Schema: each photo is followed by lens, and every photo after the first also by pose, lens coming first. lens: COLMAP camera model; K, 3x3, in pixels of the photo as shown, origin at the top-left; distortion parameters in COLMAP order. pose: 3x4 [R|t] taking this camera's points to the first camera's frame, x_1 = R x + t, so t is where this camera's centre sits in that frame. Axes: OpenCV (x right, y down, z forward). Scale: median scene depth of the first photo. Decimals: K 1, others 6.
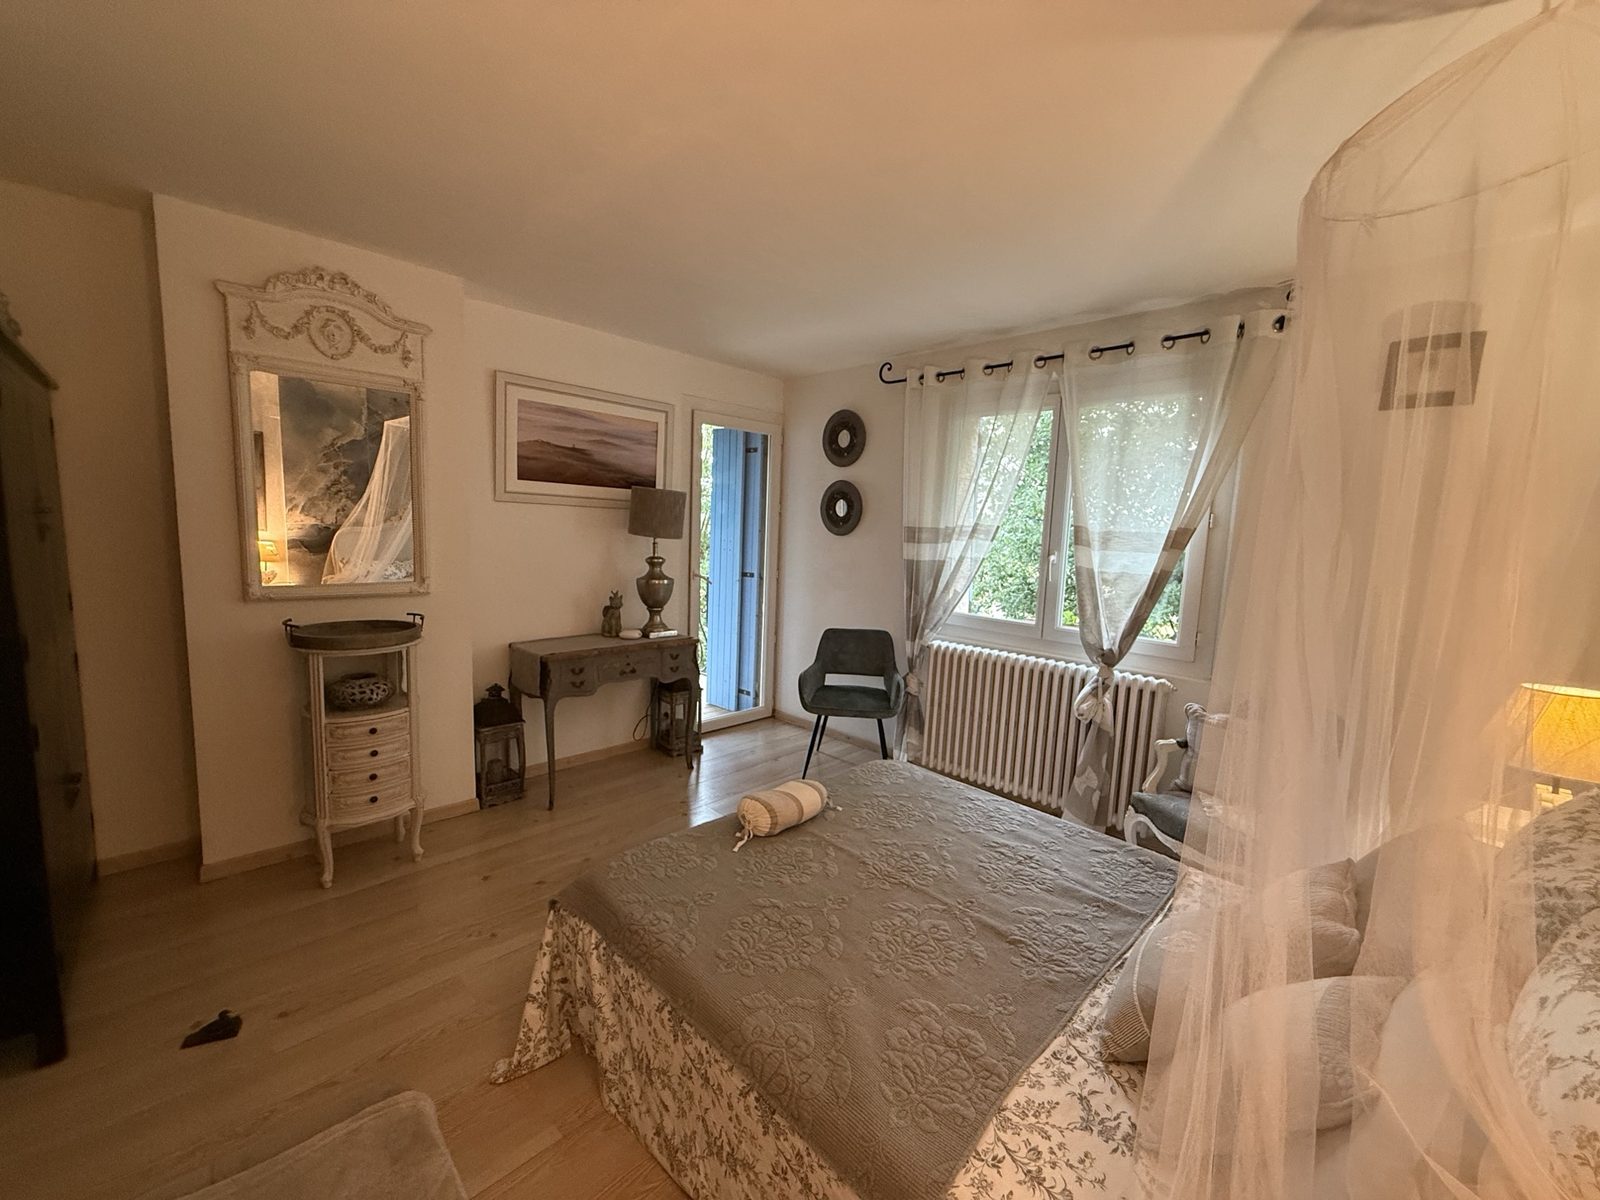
lens RADIAL K [[630.1, 0, 801.4], [0, 630.1, 605.8], [0, 0, 1]] dist [0.002002, -0.000066]
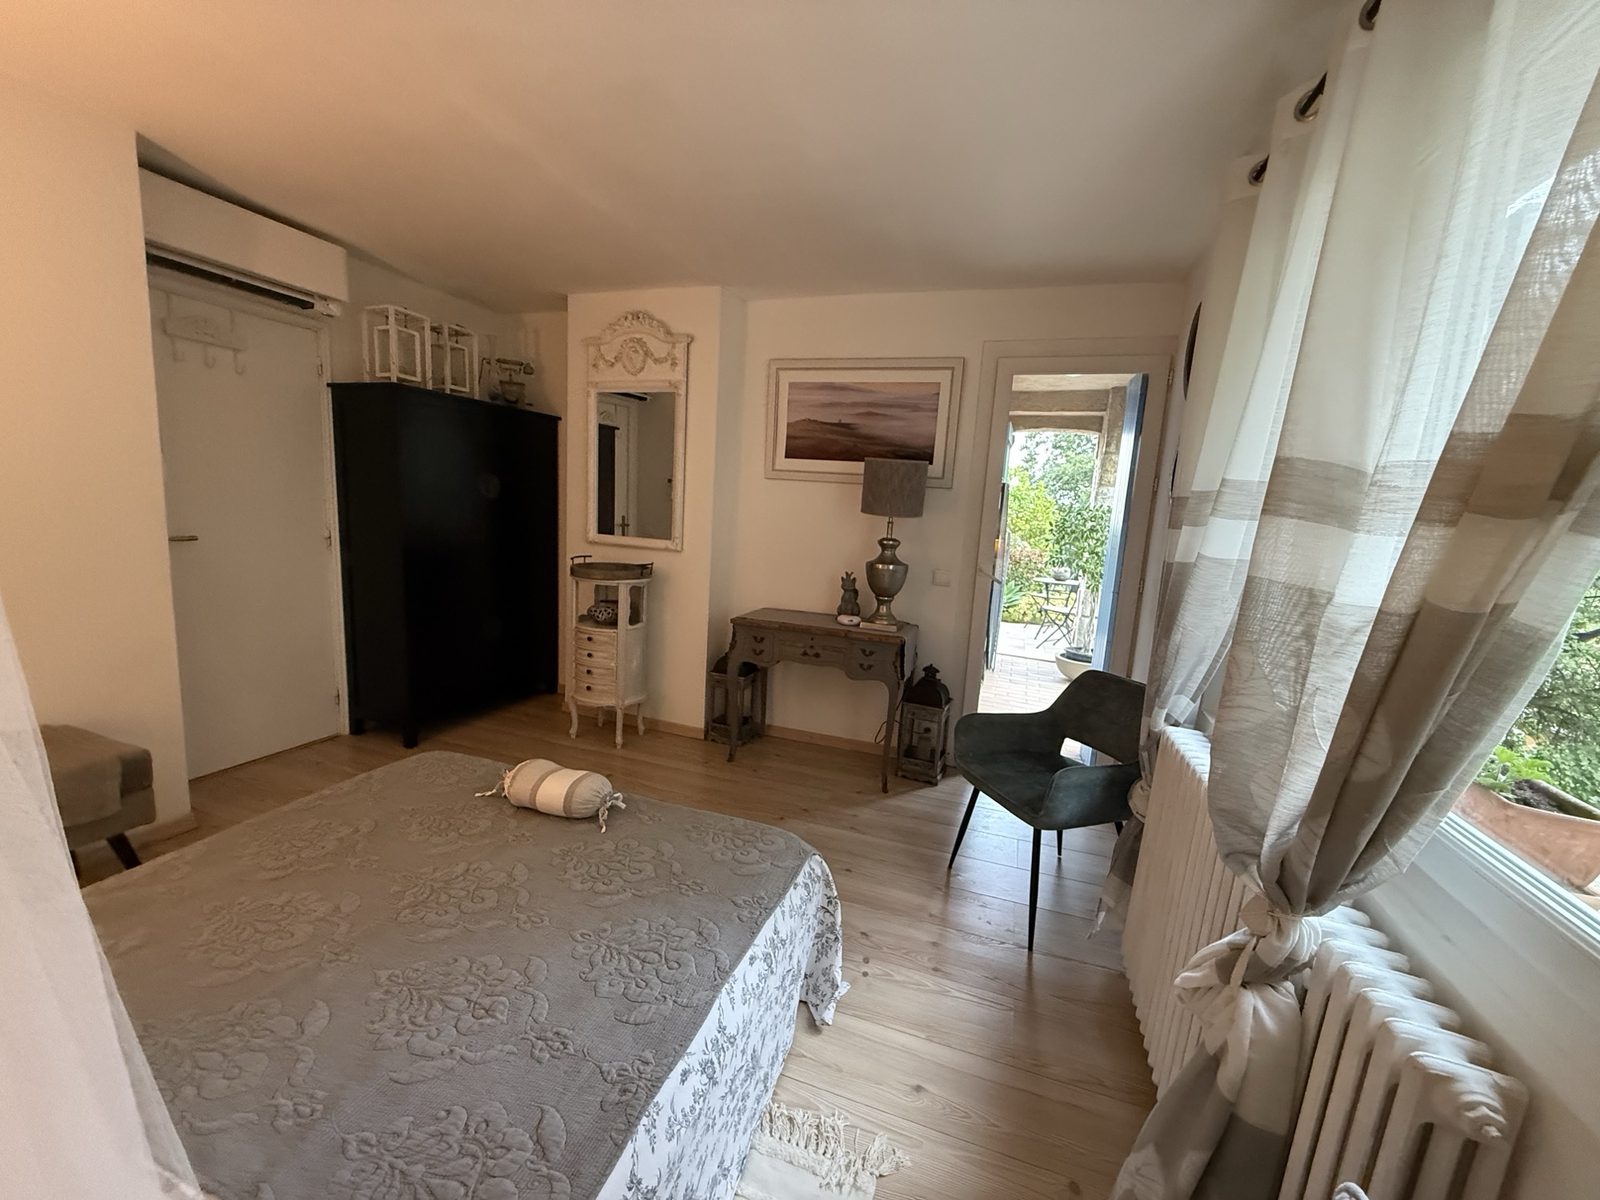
lens RADIAL K [[630.1, 0, 801.0], [0, 630.1, 608.4], [0, 0, 1]] dist [0.002002, -0.000066]
pose [[0.448528, 0.134956, -0.883521, 0.535796], [-0.152679, 0.985573, 0.073035, -0.029493], [0.880631, 0.102136, 0.462662, 0.538414]]
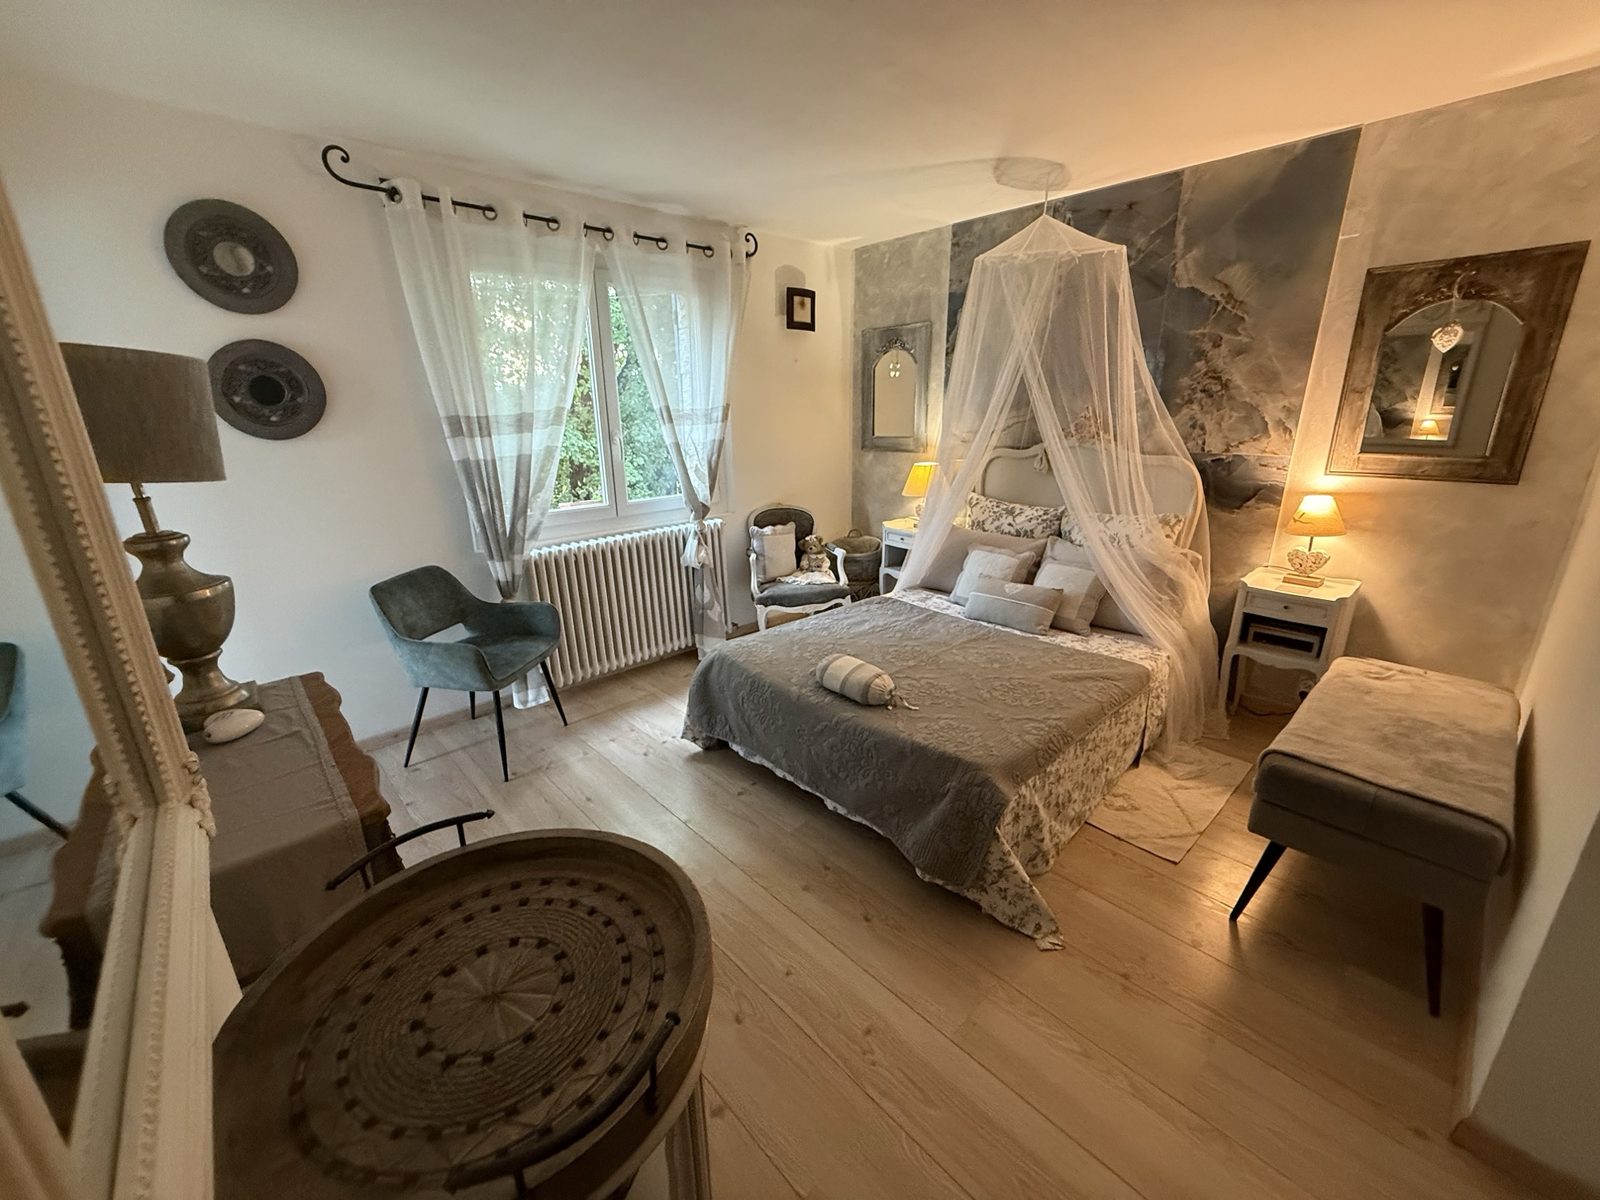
lens RADIAL K [[630.1, 0, 798.2], [0, 630.1, 594.9], [0, 0, 1]] dist [0.002002, -0.000066]
pose [[0.037386, -0.328070, 0.943913, -0.642089], [0.145015, 0.936356, 0.319700, -0.118068], [-0.988723, 0.124930, 0.082582, 0.623944]]
